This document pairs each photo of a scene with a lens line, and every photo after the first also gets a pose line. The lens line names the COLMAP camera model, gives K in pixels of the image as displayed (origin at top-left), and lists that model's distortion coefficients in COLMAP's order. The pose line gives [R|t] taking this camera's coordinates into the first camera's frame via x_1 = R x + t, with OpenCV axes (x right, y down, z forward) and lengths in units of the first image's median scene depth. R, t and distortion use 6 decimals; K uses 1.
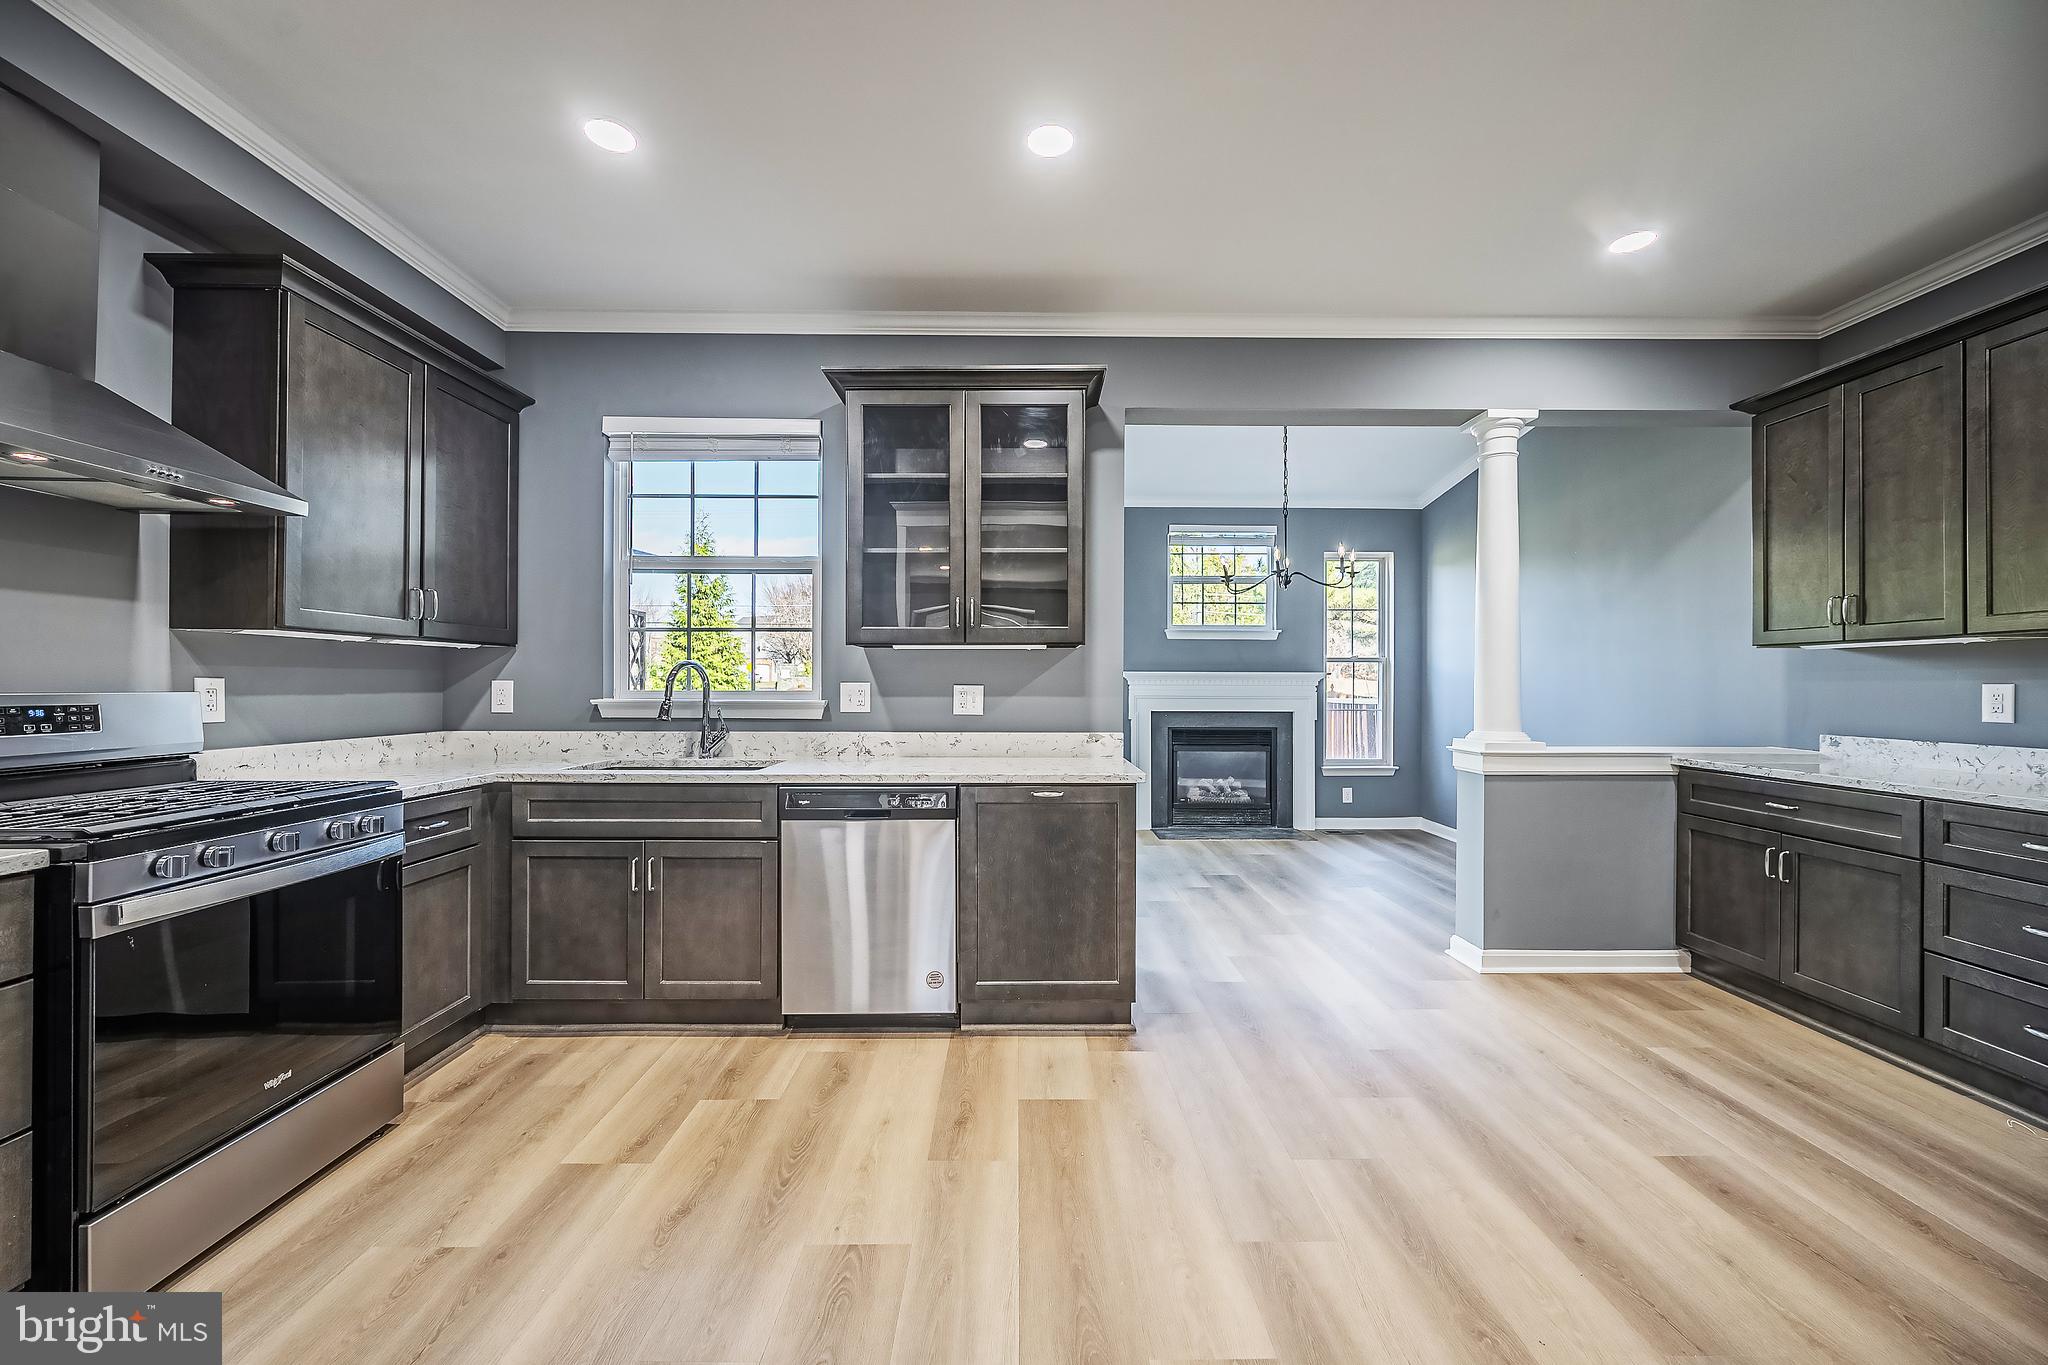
lens RADIAL K [[823.4, 0, 1041.0], [0, 823.4, 678.8], [0, 0, 1]] dist [0.003784, -0.000695]
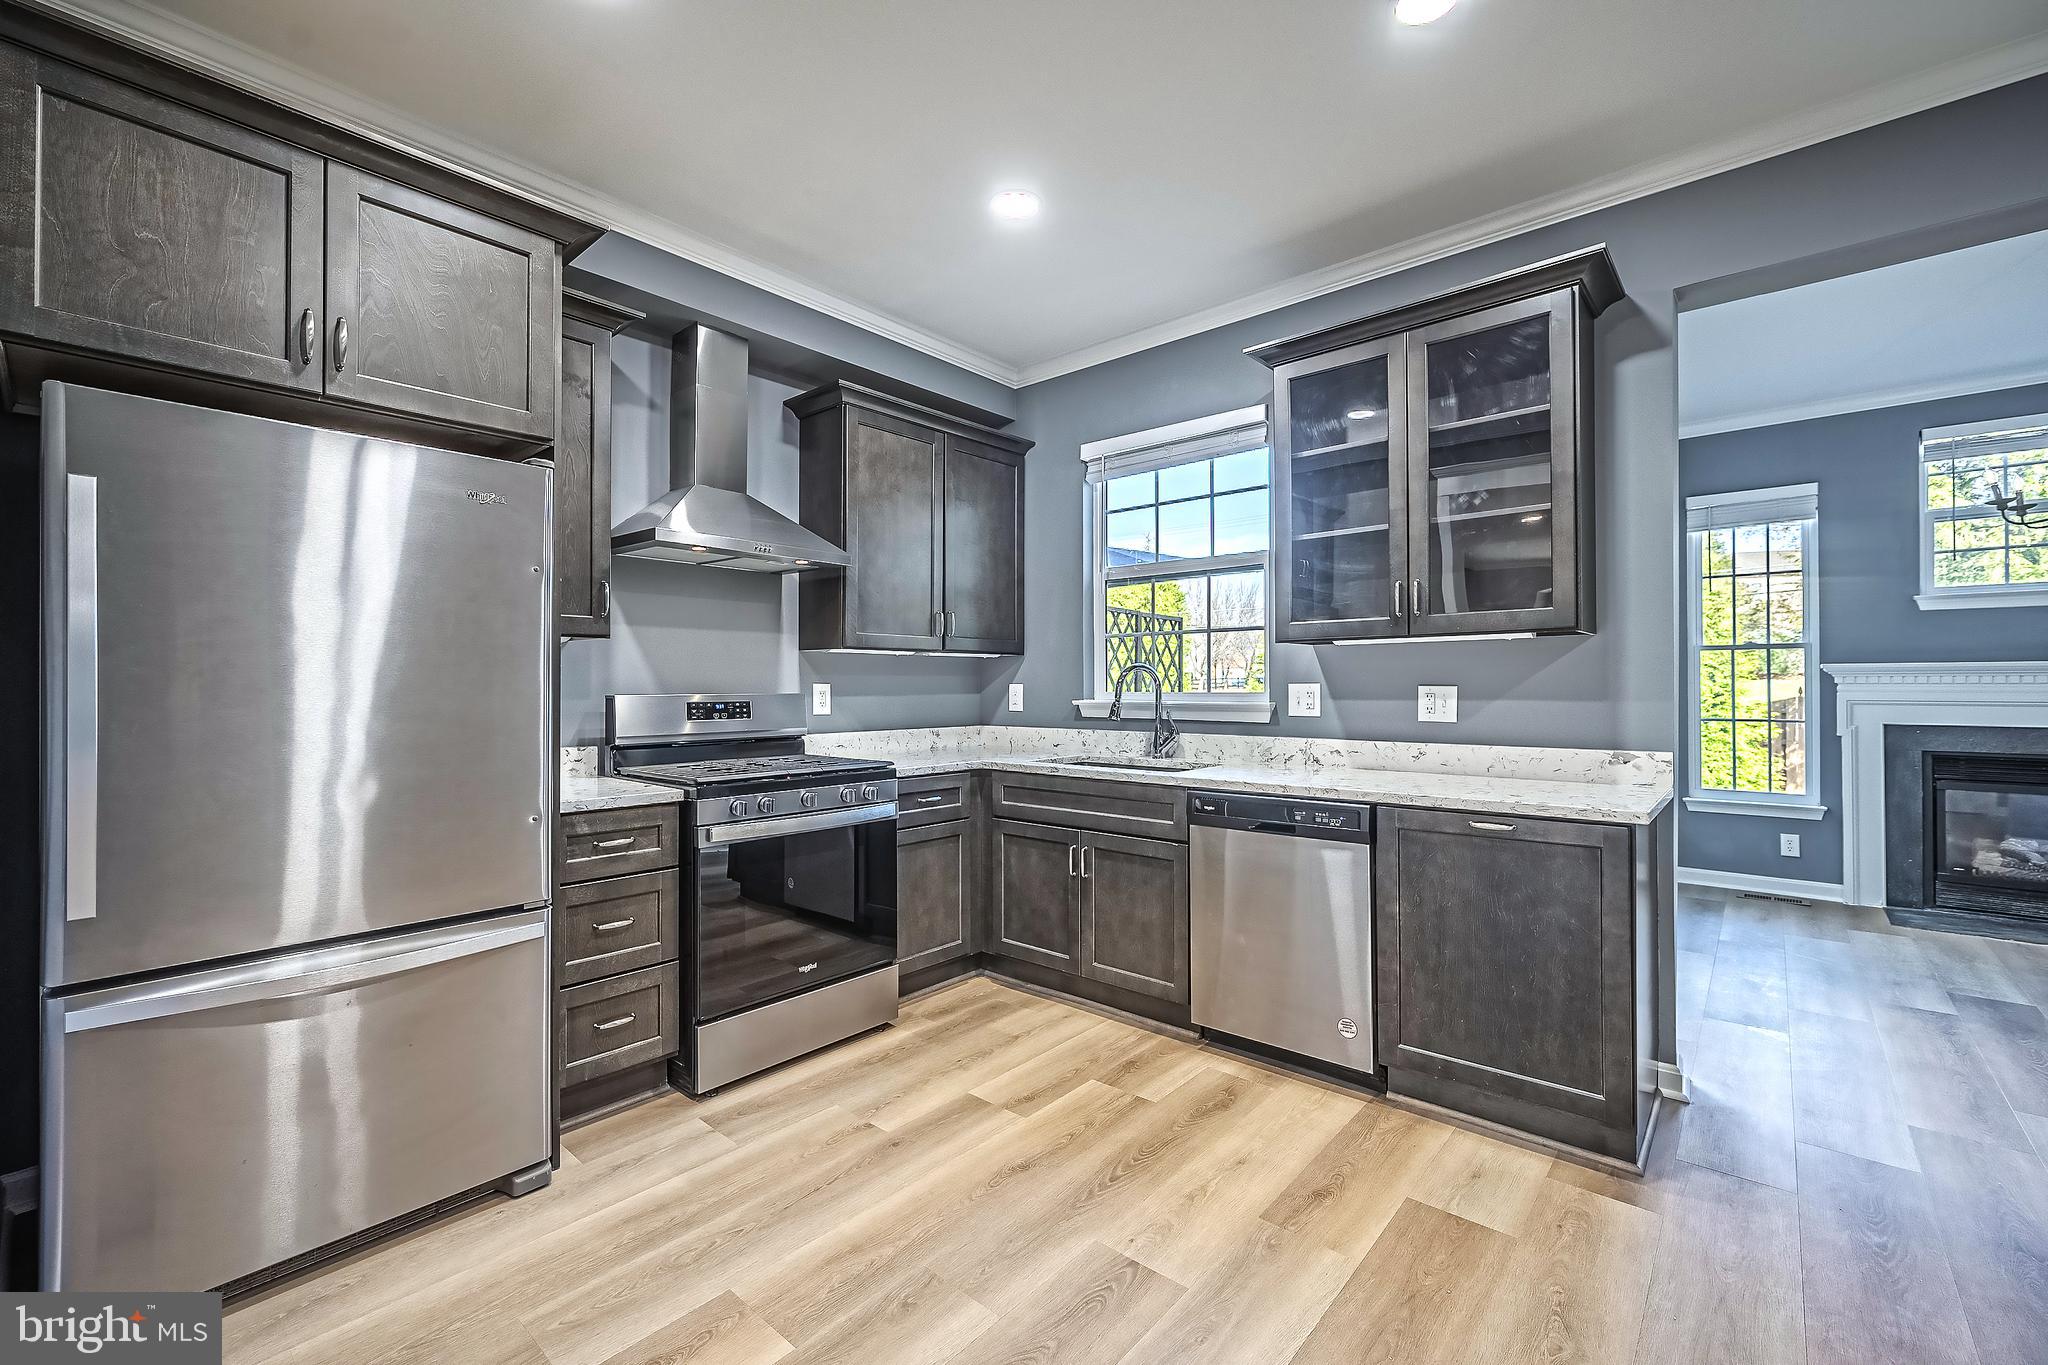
lens RADIAL K [[875.9, 0, 1022.4], [0, 875.9, 676.5], [0, 0, 1]] dist [0.000967, -0.000220]
pose [[0.737567, -0.011775, -0.675171, 0.239973], [0.009443, 0.999930, -0.007124, 0.000689], [0.675208, -0.001121, 0.737627, 0.092890]]
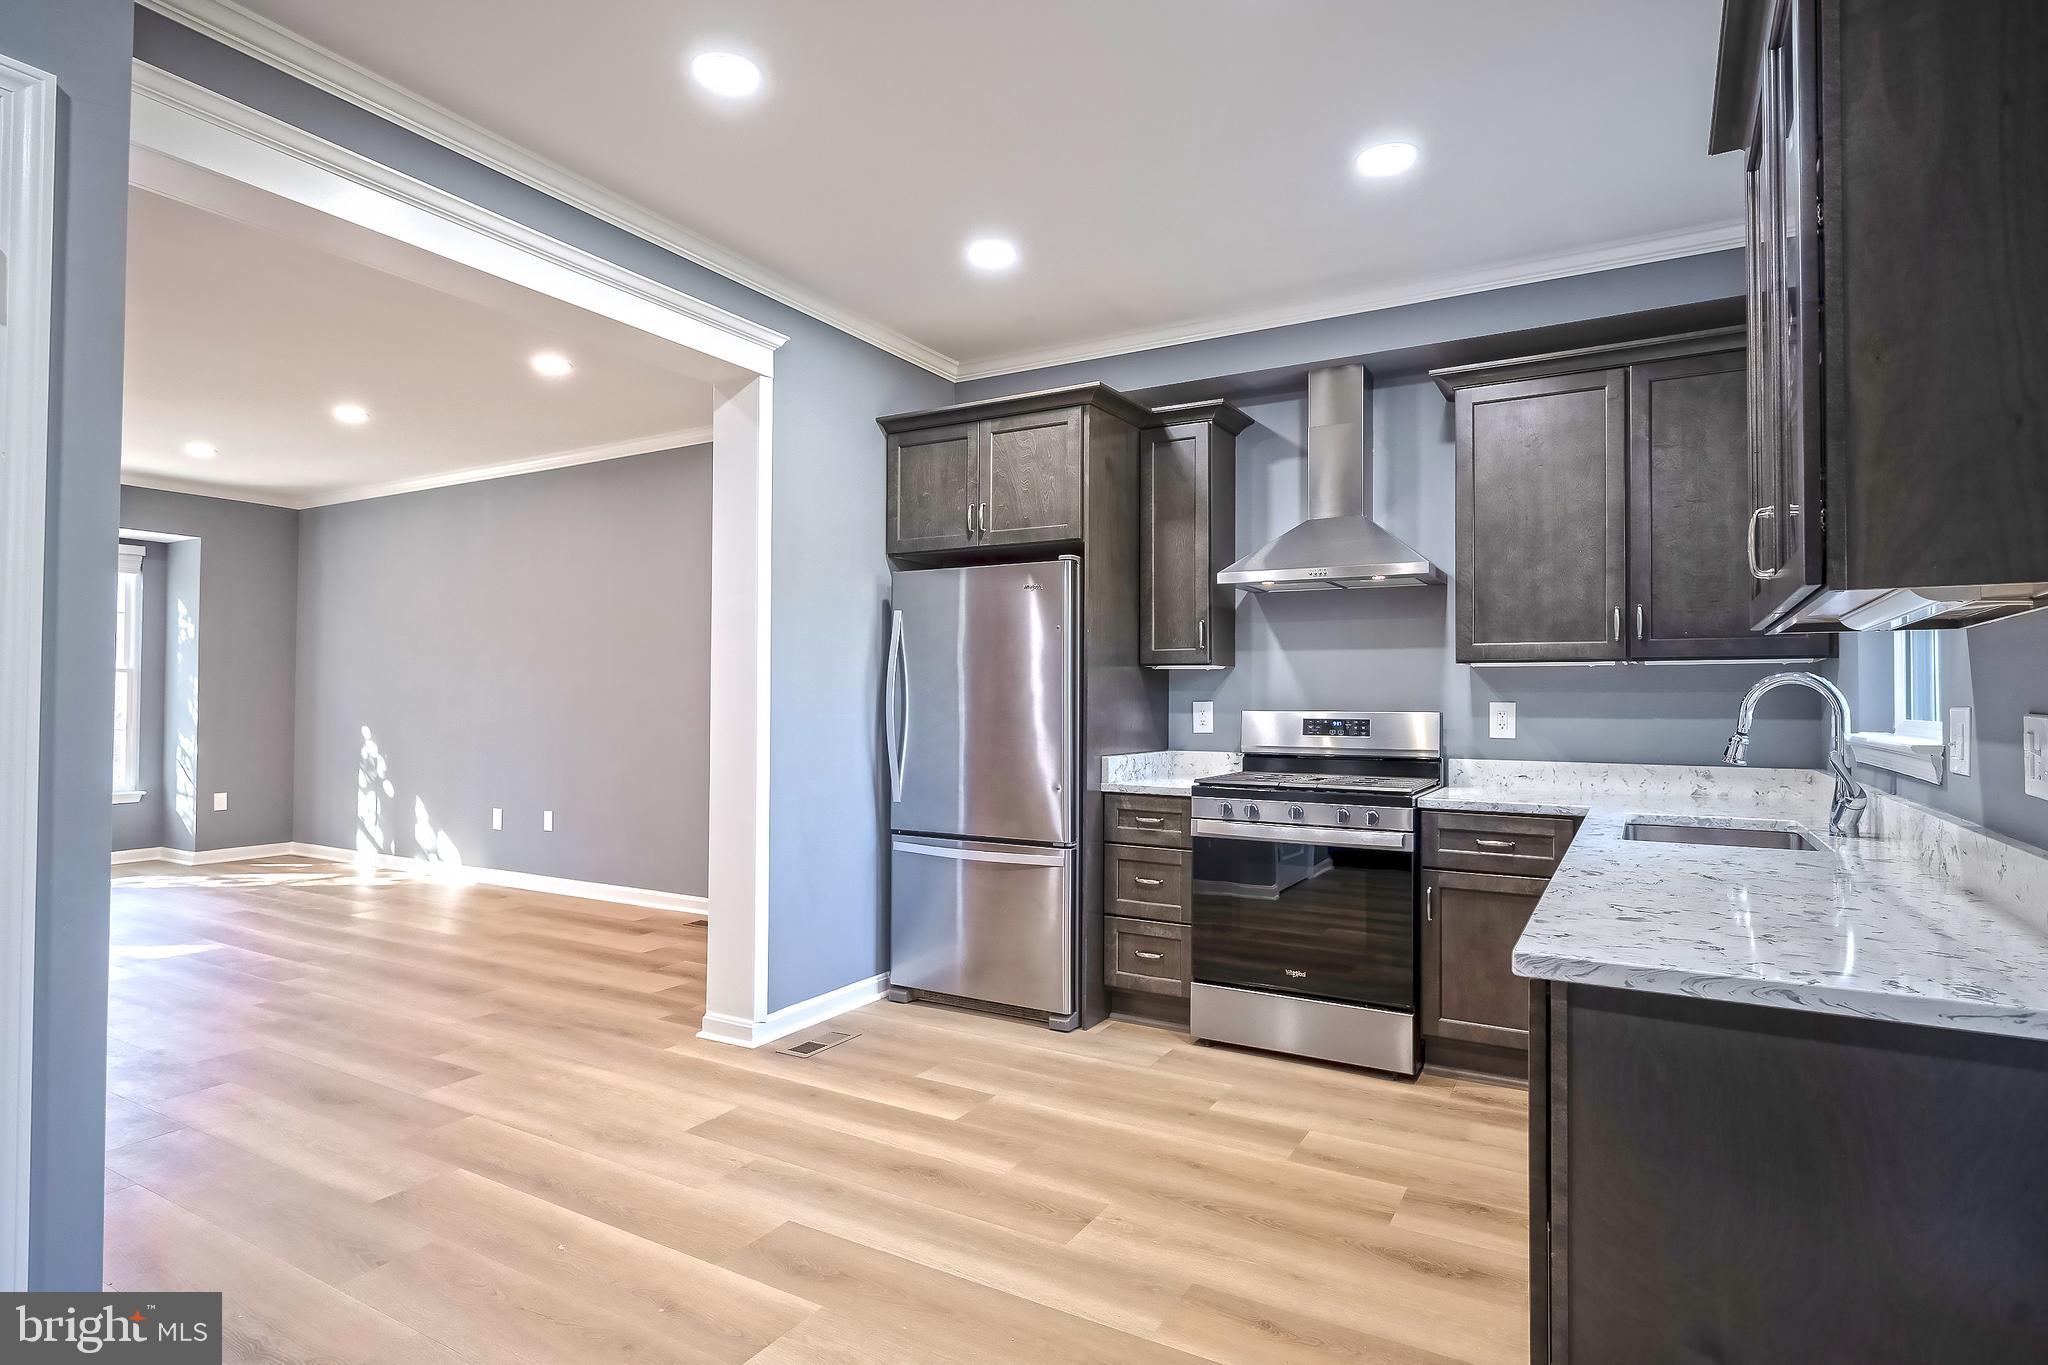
lens RADIAL K [[1087.2, 0, 998.6], [0, 1087.2, 668.2], [0, 0, 1]] dist [-0.000259, 0.000127]
pose [[-0.548106, -0.030175, -0.835864, 0.667014], [-0.000873, 0.999369, -0.035505, 0.005070], [0.836409, -0.018730, -0.547786, 1.071690]]
